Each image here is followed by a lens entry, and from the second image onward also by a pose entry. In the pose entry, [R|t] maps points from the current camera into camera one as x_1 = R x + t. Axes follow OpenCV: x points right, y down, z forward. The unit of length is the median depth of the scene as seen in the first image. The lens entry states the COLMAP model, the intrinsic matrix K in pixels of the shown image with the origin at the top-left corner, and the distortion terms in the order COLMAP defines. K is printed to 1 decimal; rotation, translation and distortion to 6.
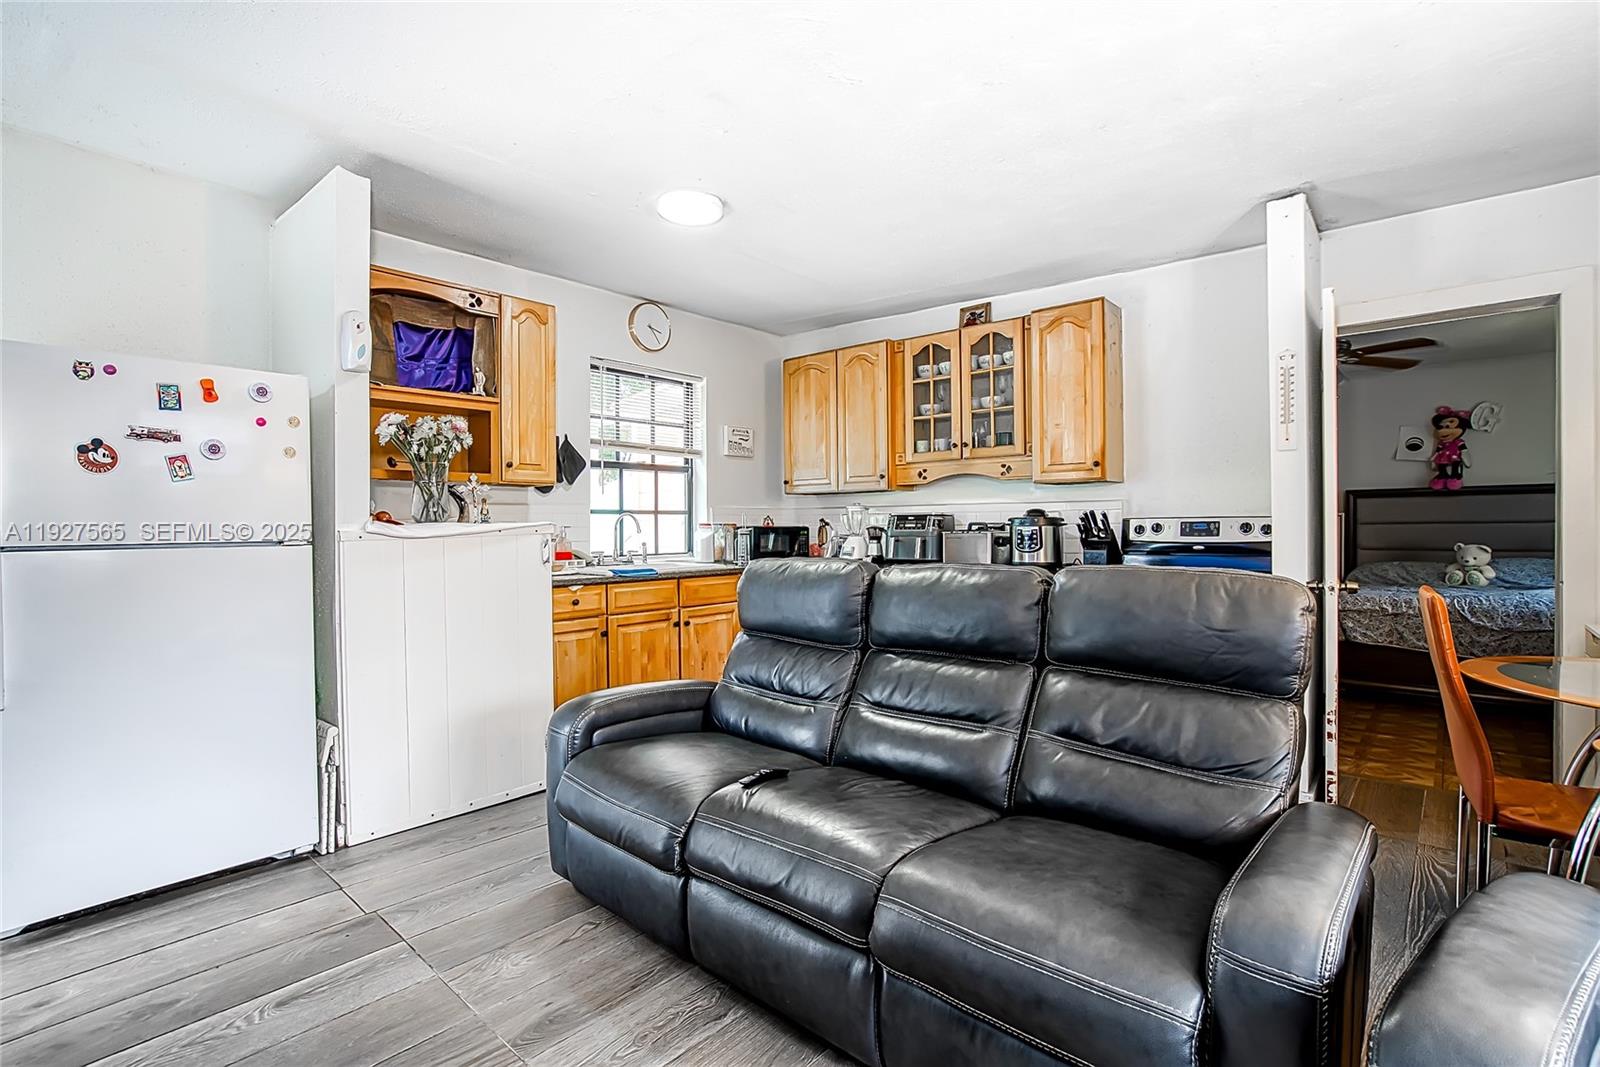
lens RADIAL K [[753.9, 0, 779.5], [0, 753.9, 537.1], [0, 0, 1]] dist [-0.035438, 0.022149]
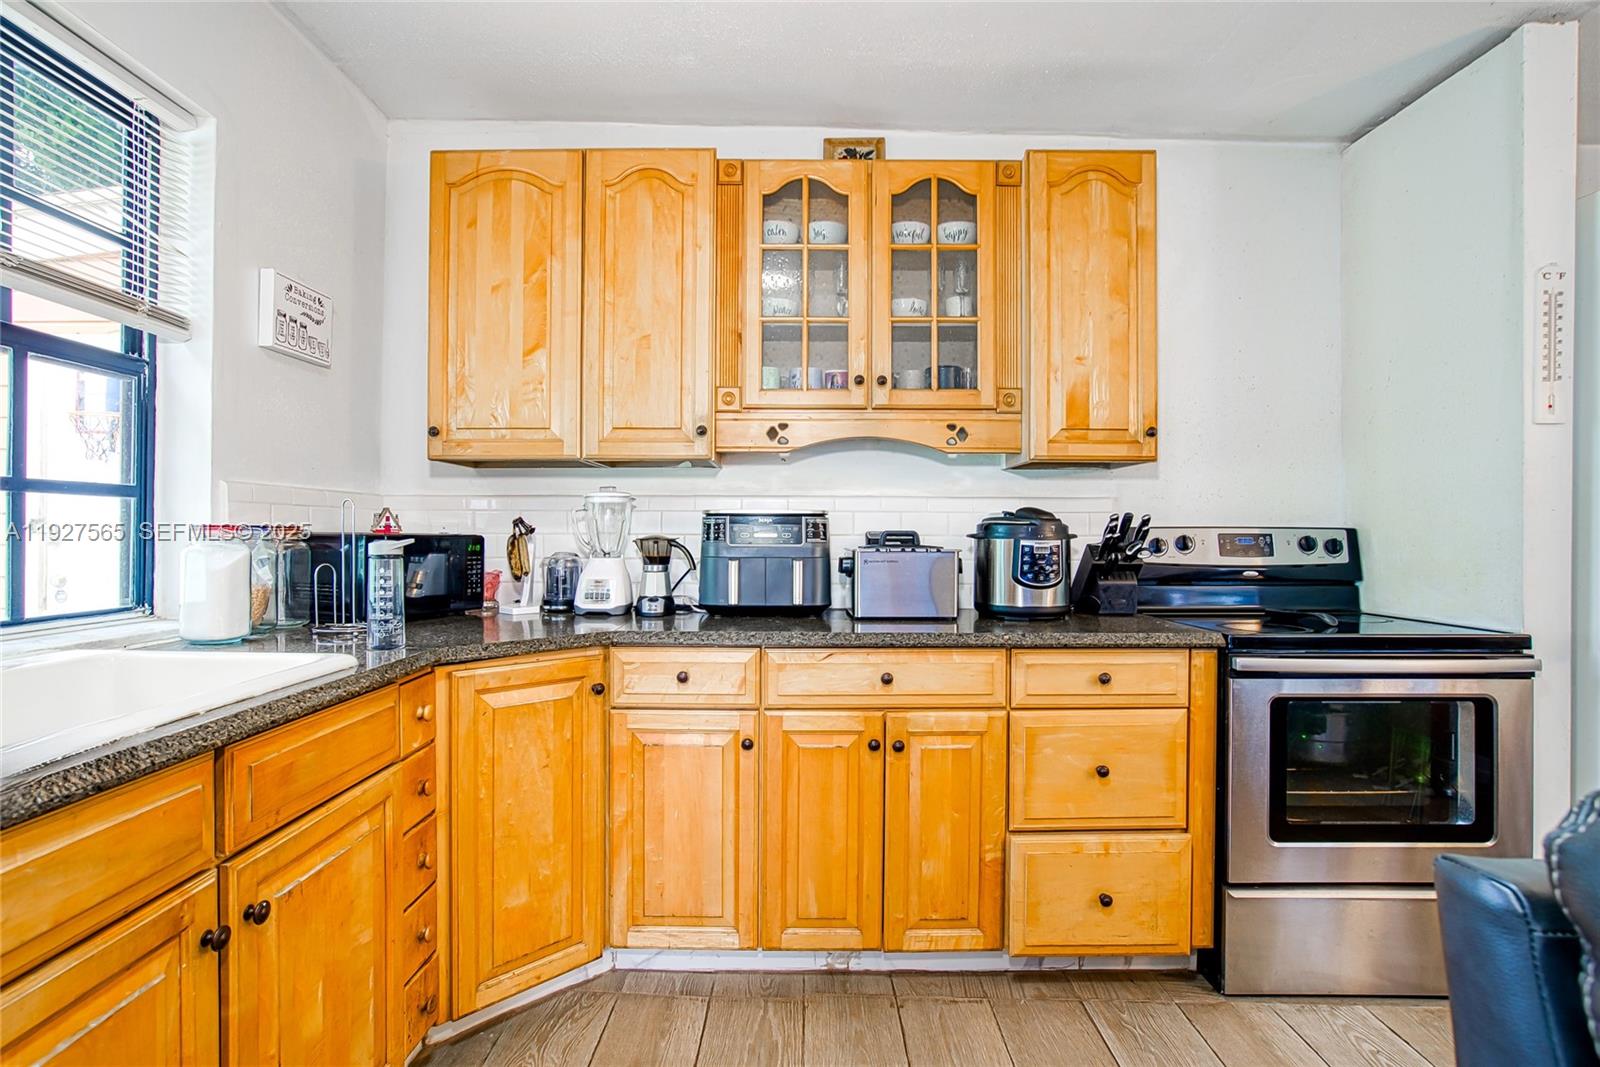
lens RADIAL K [[762.9, 0, 784.6], [0, 762.9, 528.5], [0, 0, 1]] dist [-0.042271, 0.025717]
pose [[0.752190, 0.012693, 0.658824, -0.165454], [-0.000107, 0.999817, -0.019140, -0.012149], [-0.658946, 0.014327, 0.752054, 0.725907]]
